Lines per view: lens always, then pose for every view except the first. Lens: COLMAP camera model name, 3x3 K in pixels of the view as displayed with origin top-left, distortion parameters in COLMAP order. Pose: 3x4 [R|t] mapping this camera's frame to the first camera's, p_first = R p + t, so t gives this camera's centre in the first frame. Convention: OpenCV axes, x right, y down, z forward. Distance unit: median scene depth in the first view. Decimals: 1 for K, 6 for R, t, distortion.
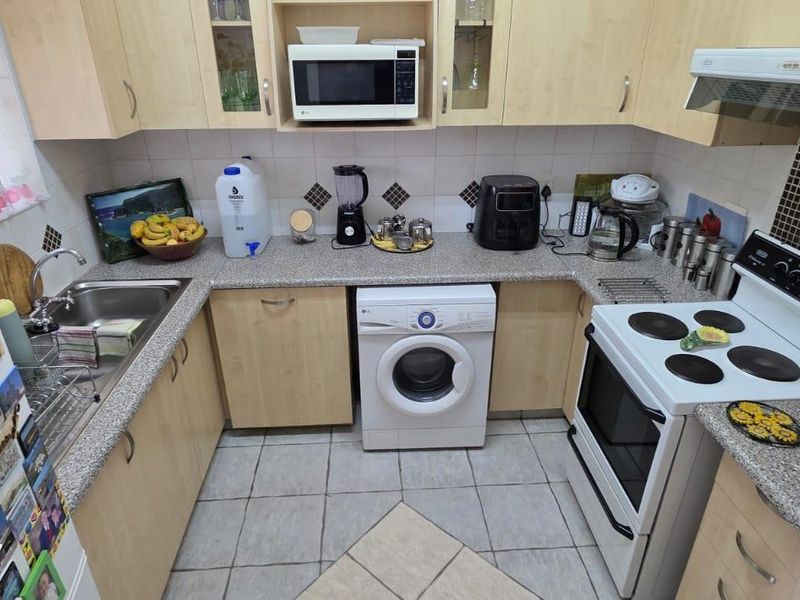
lens RADIAL K [[524.6, 0, 405.4], [0, 524.6, 301.7], [0, 0, 1]] dist [0.004514, -0.000057]
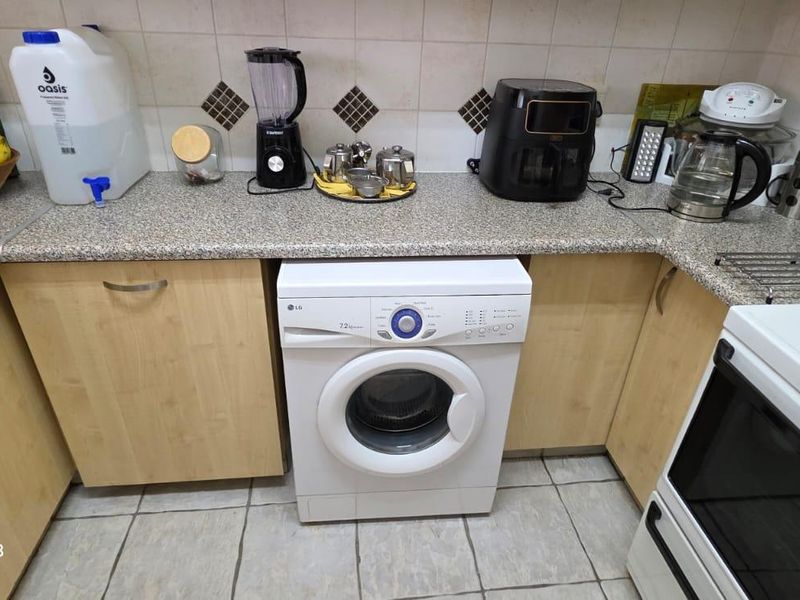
lens RADIAL K [[524.6, 0, 398.8], [0, 524.6, 294.4], [0, 0, 1]] dist [0.004514, -0.000057]
pose [[0.998745, 0.009496, 0.049182, 0.004303], [-0.012401, 0.998175, 0.059095, -0.024955], [-0.048531, -0.059631, 0.997040, 0.403394]]
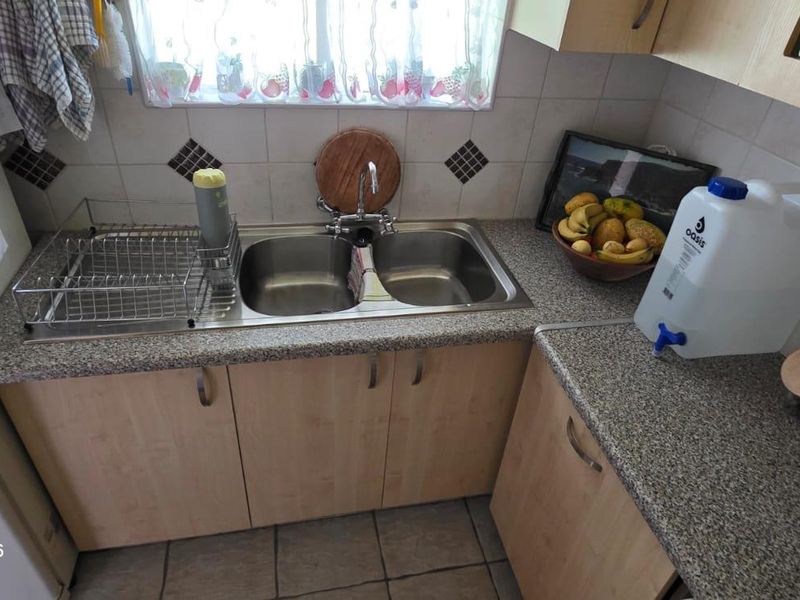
lens RADIAL K [[524.6, 0, 399.6], [0, 524.6, 294.9], [0, 0, 1]] dist [0.004514, -0.000057]
pose [[0.139592, 0.581296, -0.801629, 0.046751], [-0.504755, 0.738253, 0.447443, -0.220563], [0.851902, 0.342167, 0.396466, 0.555091]]
